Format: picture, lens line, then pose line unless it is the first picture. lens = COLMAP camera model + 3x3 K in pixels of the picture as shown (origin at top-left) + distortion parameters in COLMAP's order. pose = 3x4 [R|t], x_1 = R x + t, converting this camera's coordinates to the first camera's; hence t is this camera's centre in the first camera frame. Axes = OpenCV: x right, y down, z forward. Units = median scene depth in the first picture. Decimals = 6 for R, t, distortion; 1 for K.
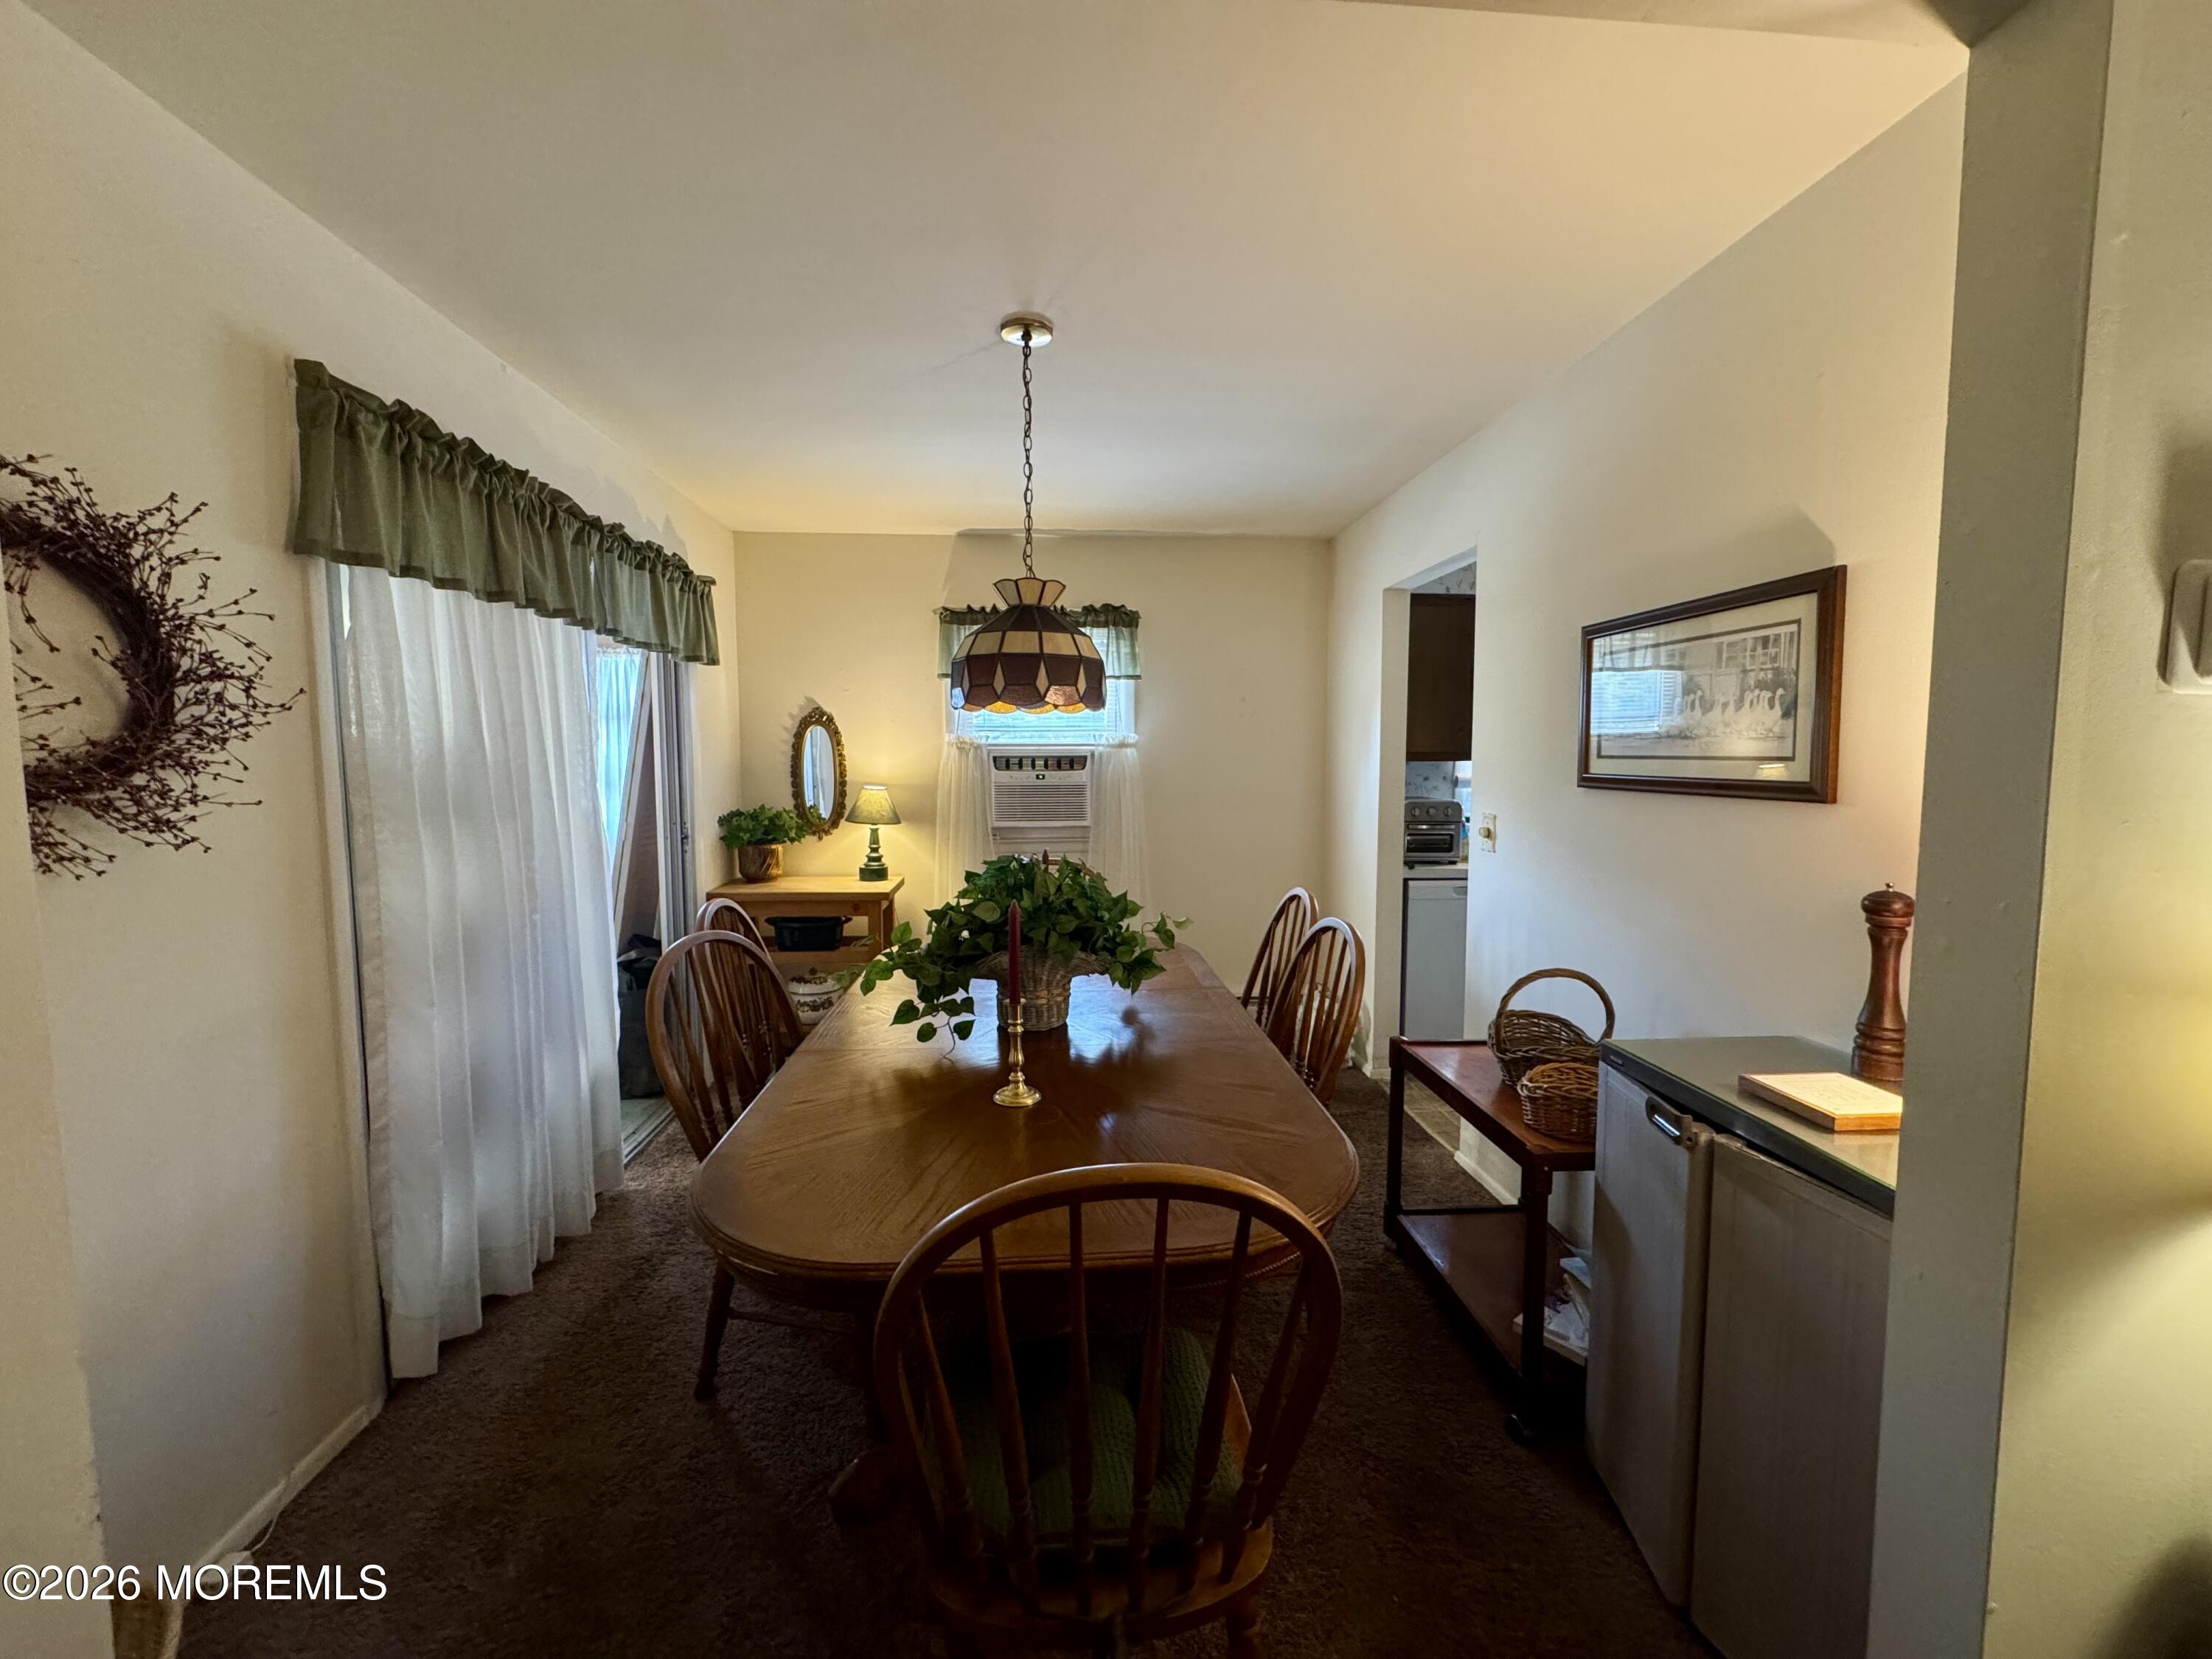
lens RADIAL K [[888.4, 0, 1103.7], [0, 888.4, 826.7], [0, 0, 1]] dist [-0.001942, -0.000133]
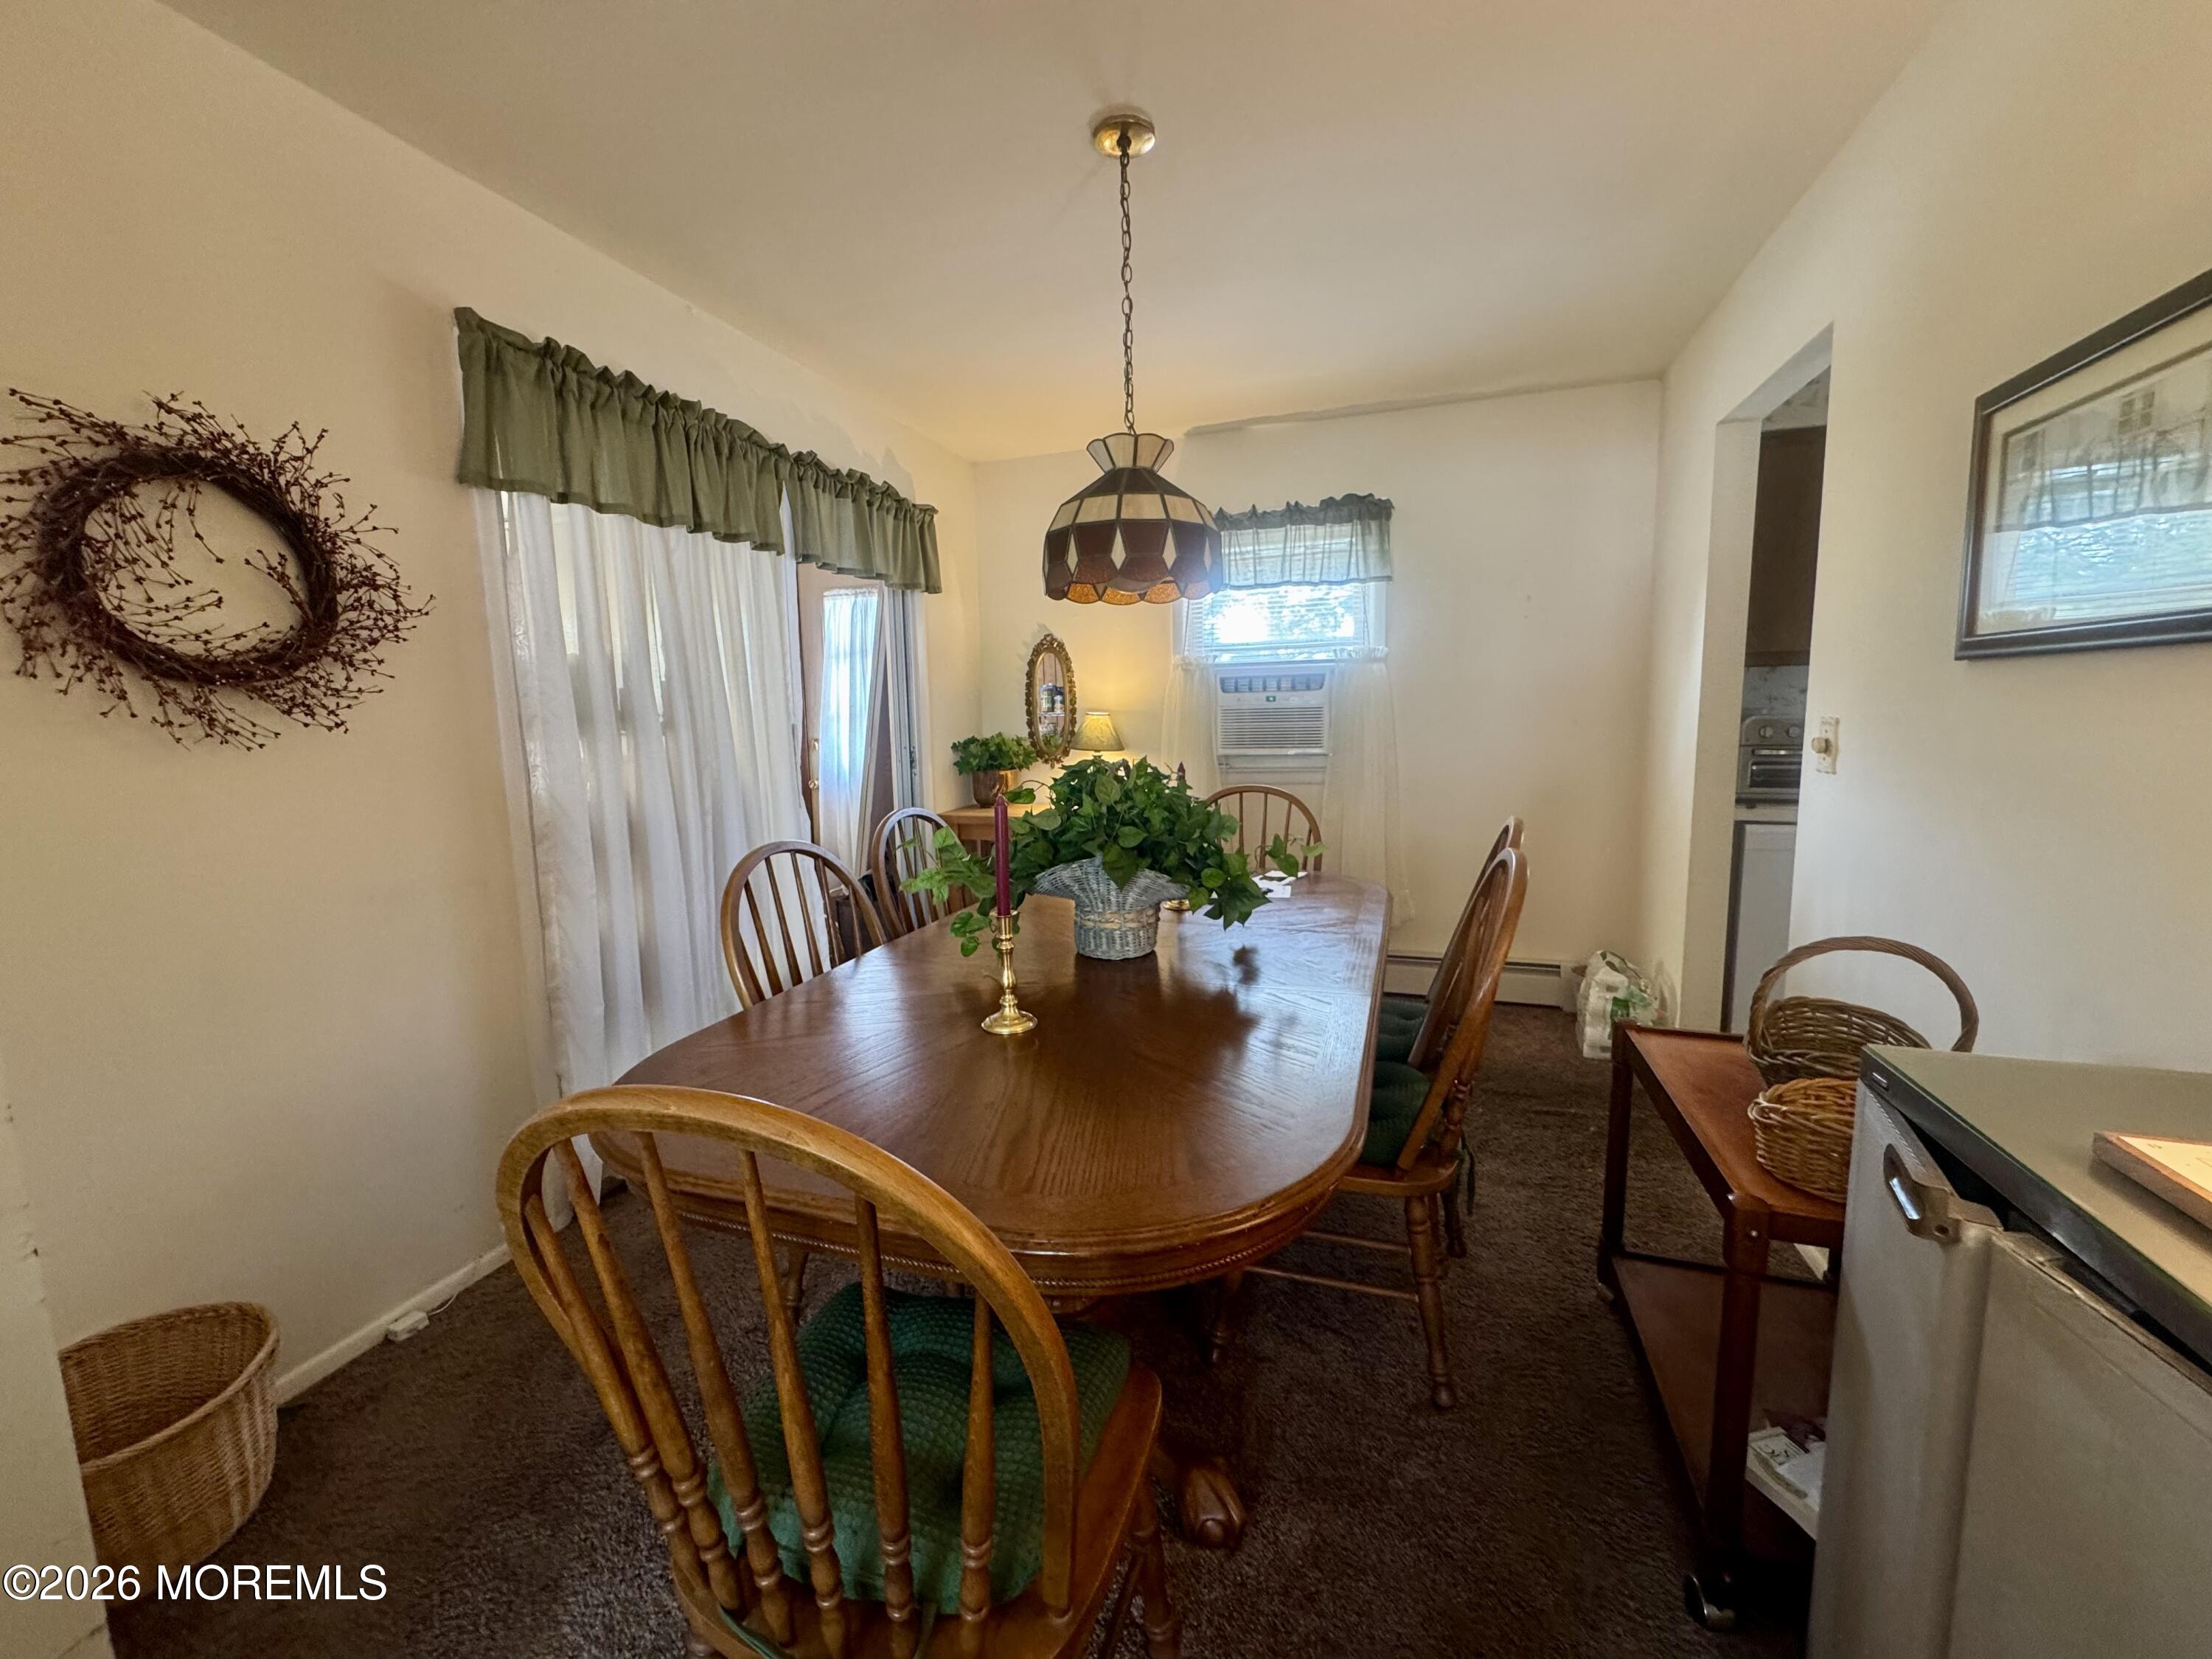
lens RADIAL K [[888.4, 0, 1103.7], [0, 888.4, 826.7], [0, 0, 1]] dist [-0.001942, -0.000133]
pose [[0.920151, 0.031382, -0.390304, 0.248253], [-0.011047, 0.998467, 0.054237, 0.050554], [0.391407, -0.045594, 0.919087, 0.194723]]
